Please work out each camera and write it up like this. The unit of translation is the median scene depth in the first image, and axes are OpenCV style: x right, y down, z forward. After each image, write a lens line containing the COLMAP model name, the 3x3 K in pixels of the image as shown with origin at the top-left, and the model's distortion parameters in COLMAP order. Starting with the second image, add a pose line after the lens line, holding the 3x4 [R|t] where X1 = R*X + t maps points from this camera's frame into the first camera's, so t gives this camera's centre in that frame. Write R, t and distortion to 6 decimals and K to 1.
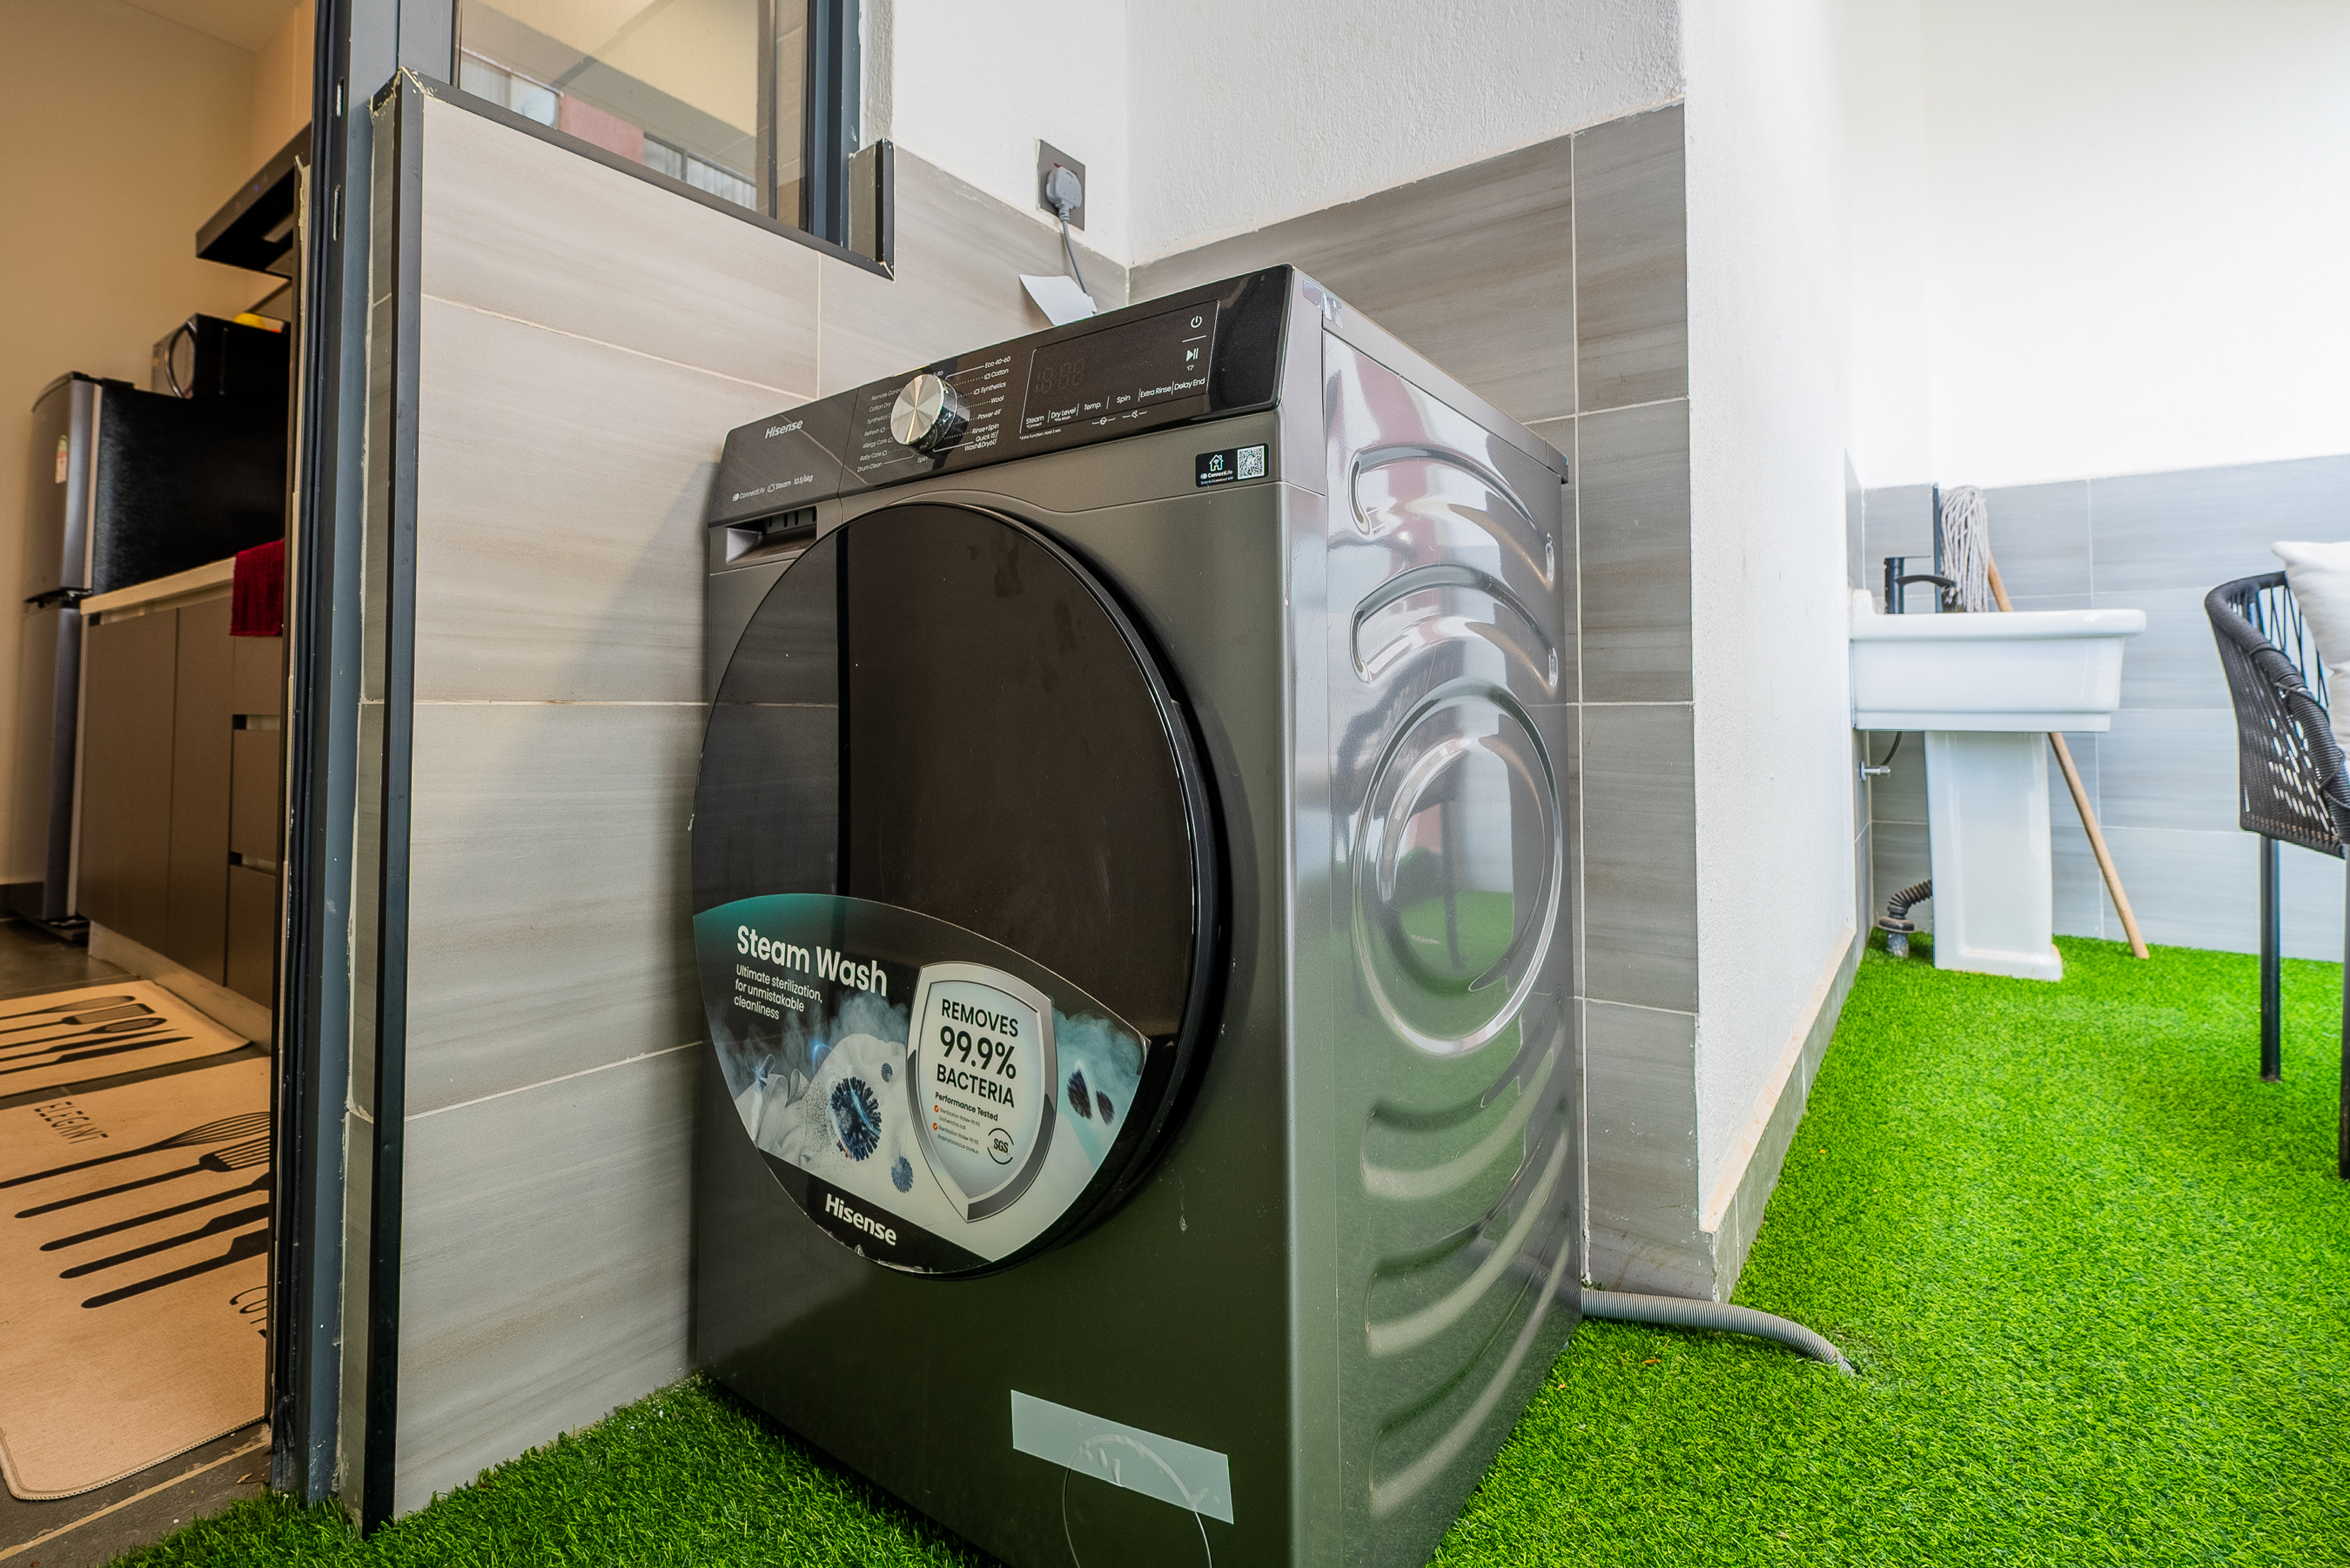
lens RADIAL K [[1200.3, 0, 1175.0], [0, 1200.3, 784.0], [0, 0, 1]] dist [0.014726, -0.000193]
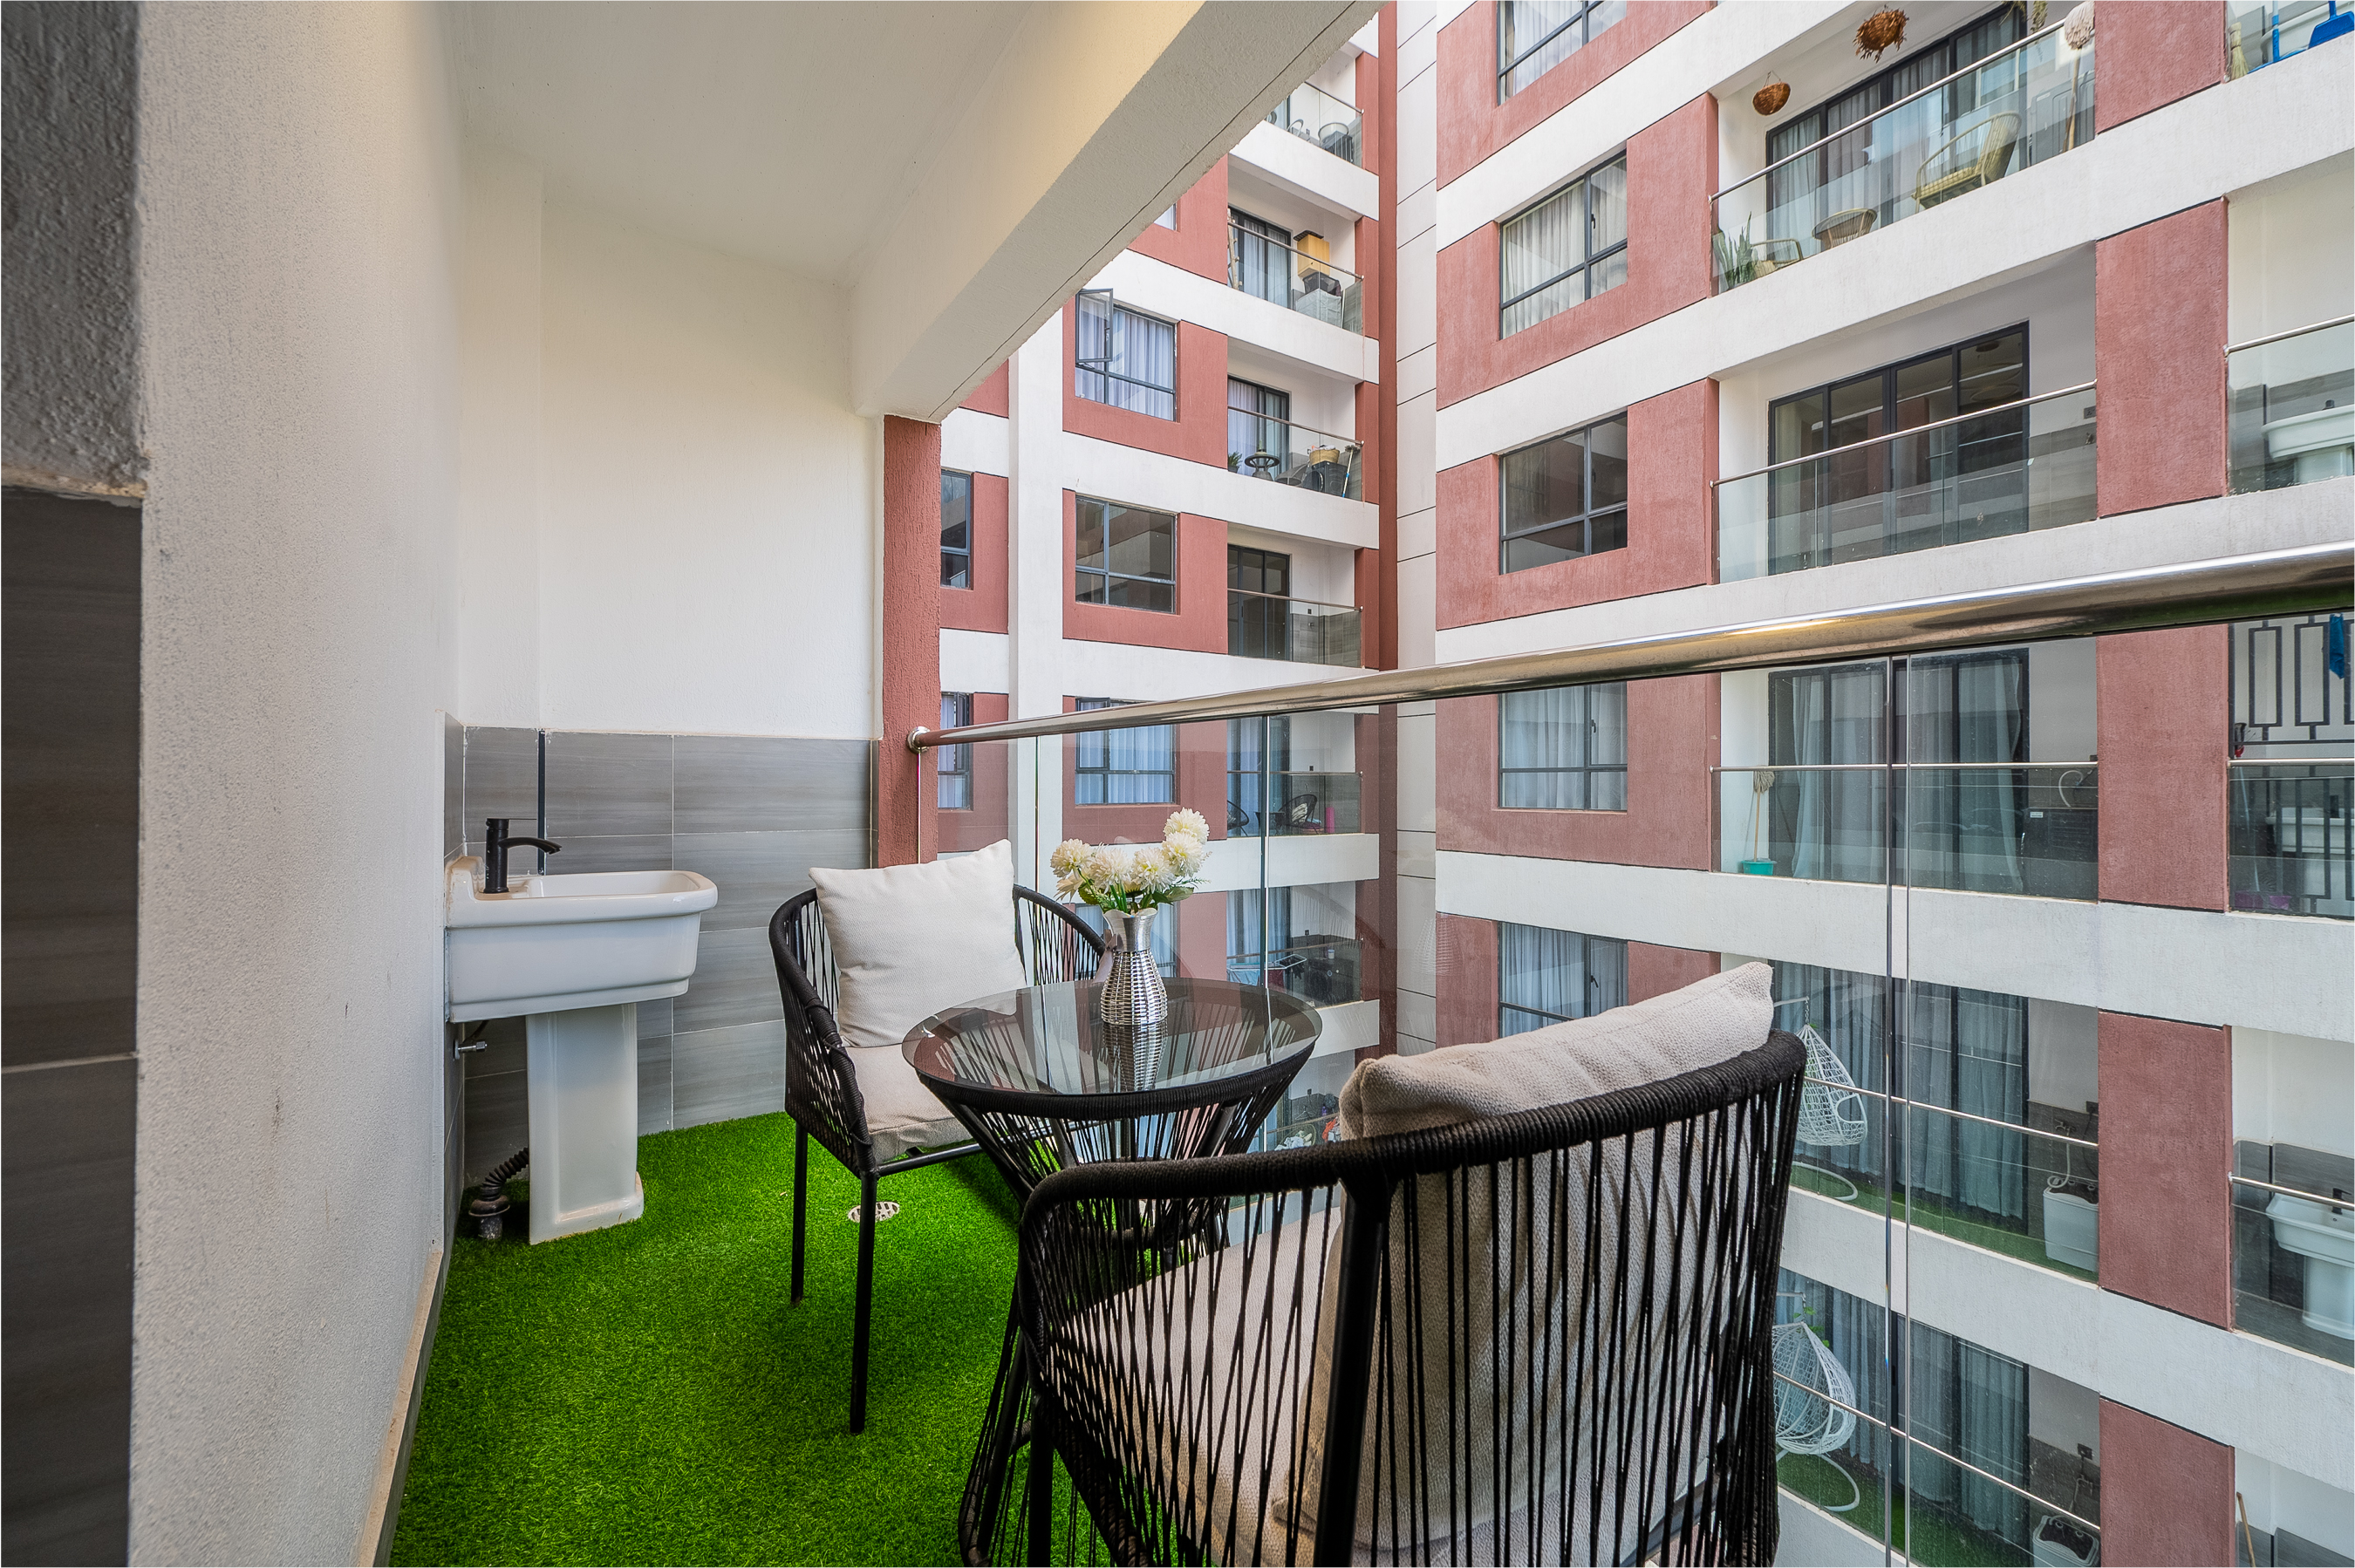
lens RADIAL K [[935.8, 0, 1195.0], [0, 935.8, 778.1], [0, 0, 1]] dist [-0.000576, -0.000115]
pose [[0.376144, 0.001683, 0.926560, 0.112872], [-0.038500, 0.999163, 0.013815, -0.266386], [-0.925761, -0.040869, 0.375894, 0.205813]]
